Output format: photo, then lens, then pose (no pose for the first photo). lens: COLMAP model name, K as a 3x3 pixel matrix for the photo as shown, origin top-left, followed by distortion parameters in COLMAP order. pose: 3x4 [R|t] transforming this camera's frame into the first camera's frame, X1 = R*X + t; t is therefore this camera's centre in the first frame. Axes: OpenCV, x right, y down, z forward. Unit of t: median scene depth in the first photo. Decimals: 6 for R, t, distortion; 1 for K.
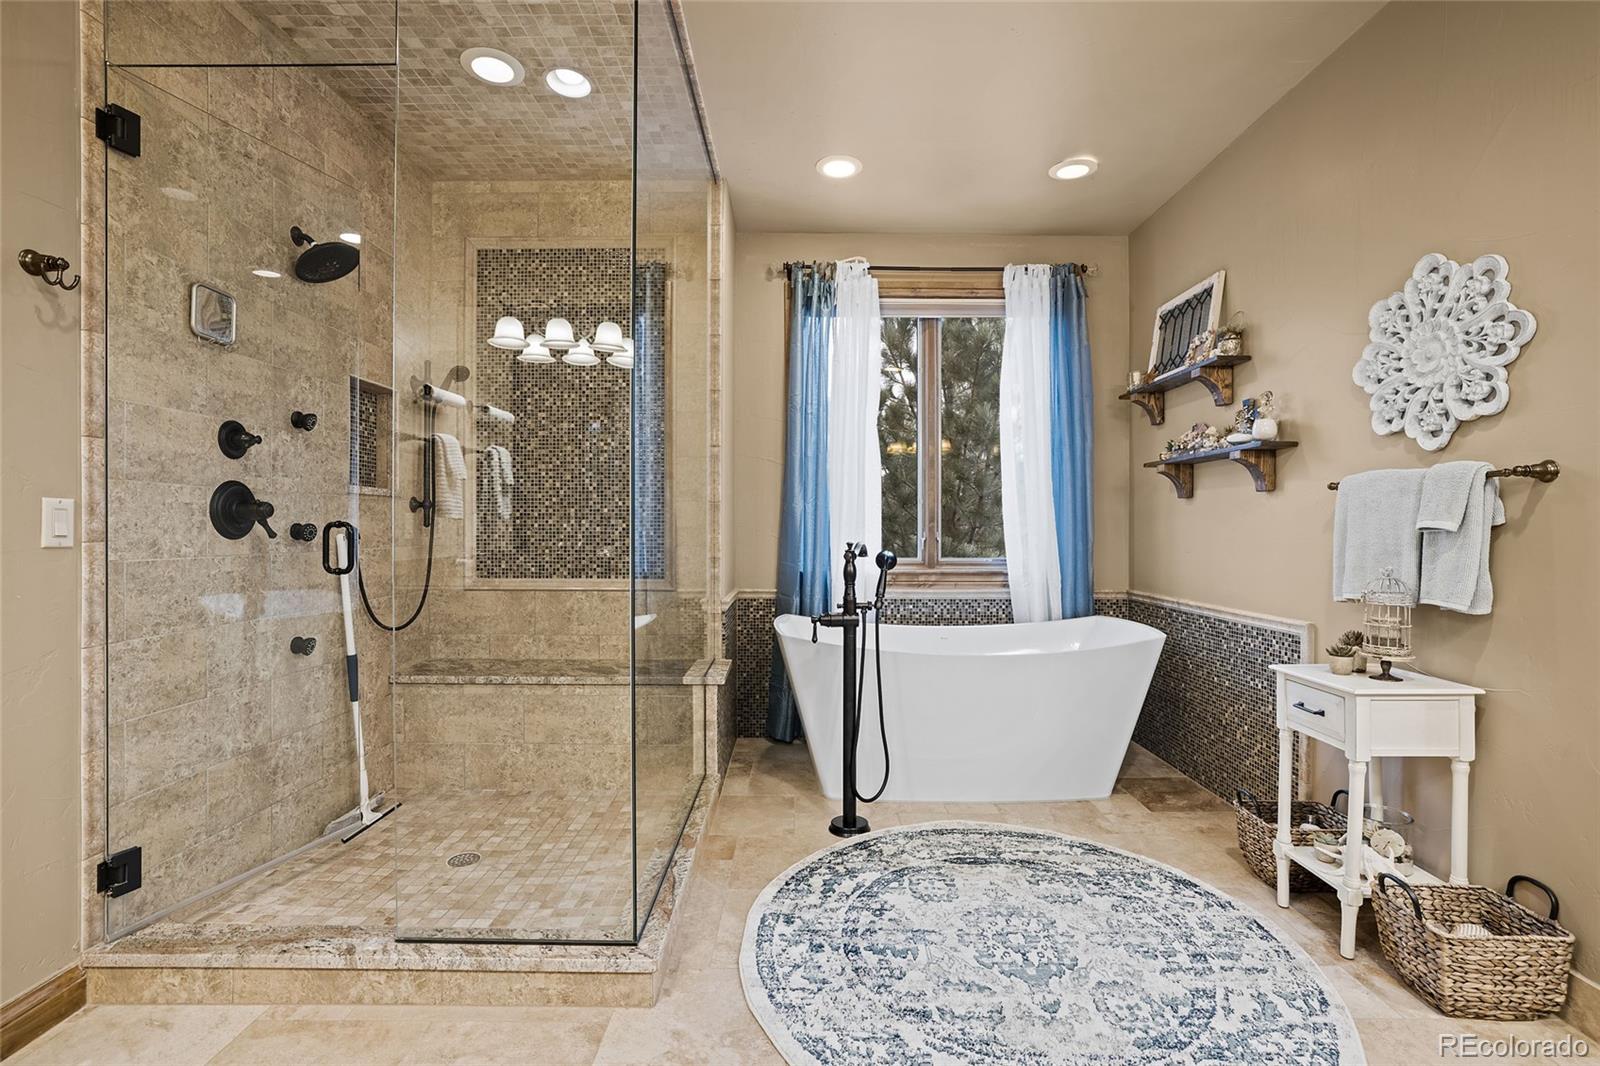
lens RADIAL K [[718.0, 0, 797.9], [0, 718.0, 534.0], [0, 0, 1]] dist [-0.012114, 0.000448]
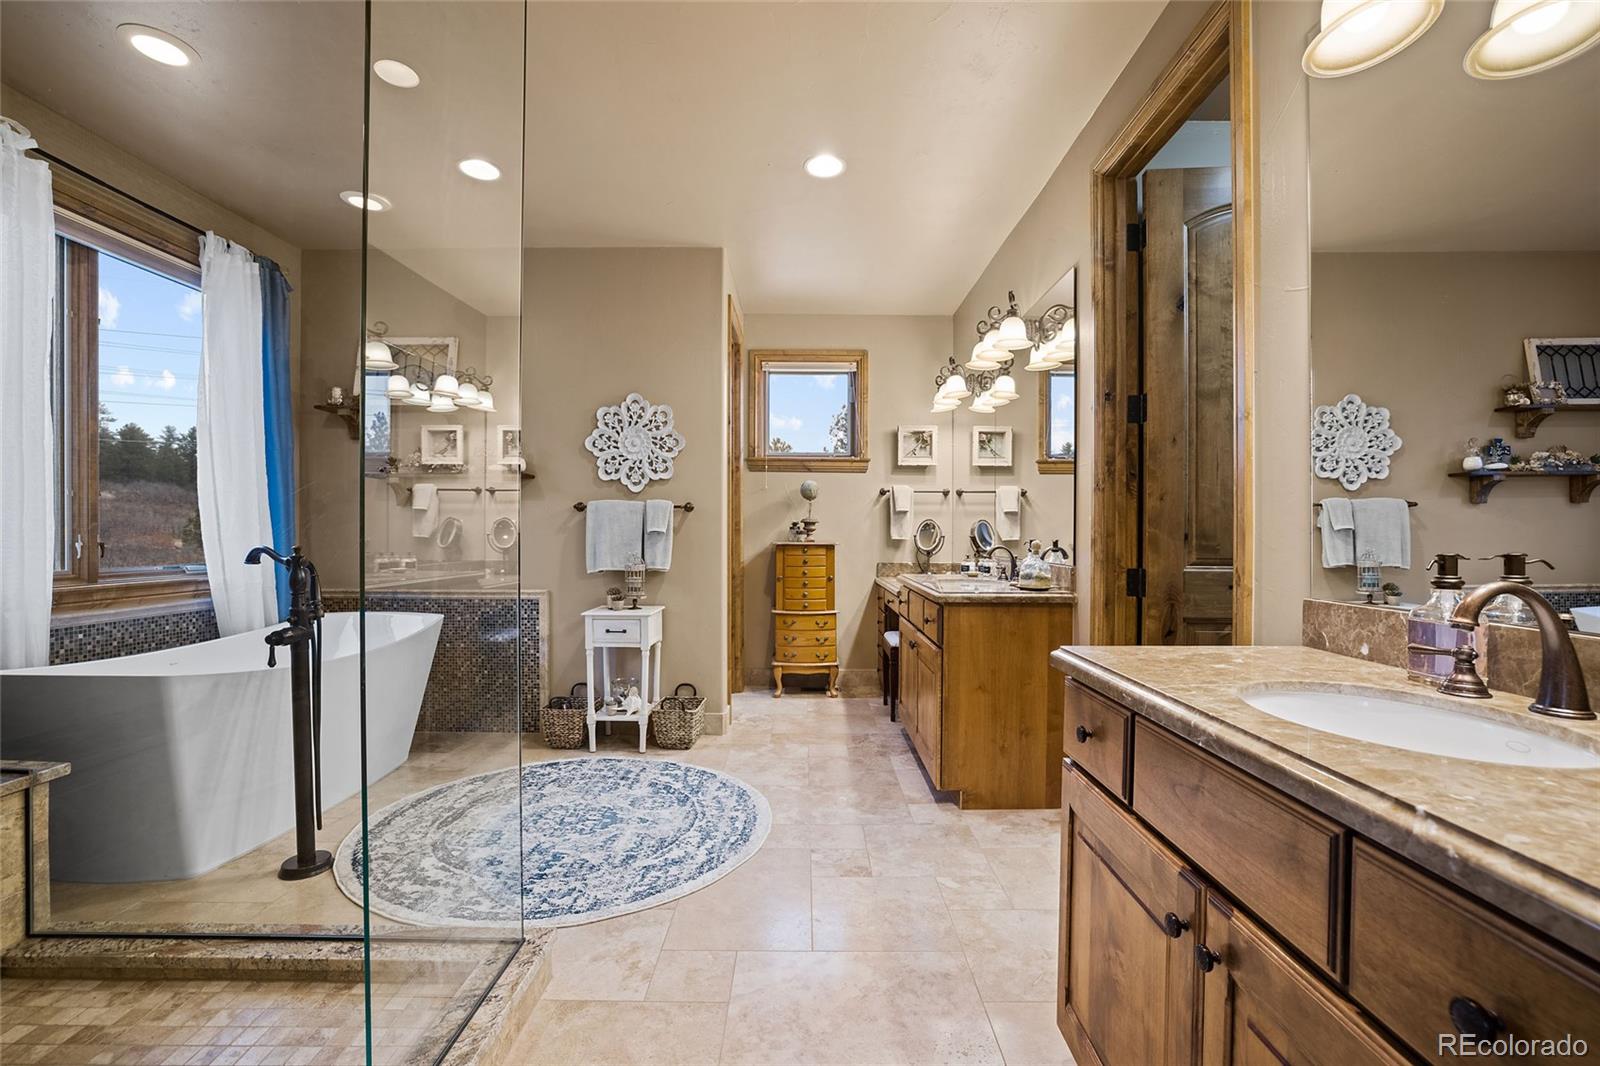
lens RADIAL K [[690.2, 0, 796.0], [0, 690.2, 536.9], [0, 0, 1]] dist [-0.020690, -0.000471]
pose [[0.018407, -0.006057, 0.999812, -0.981312], [0.005270, 0.999968, 0.005961, -0.000833], [-0.999817, 0.005159, 0.018438, 0.490438]]
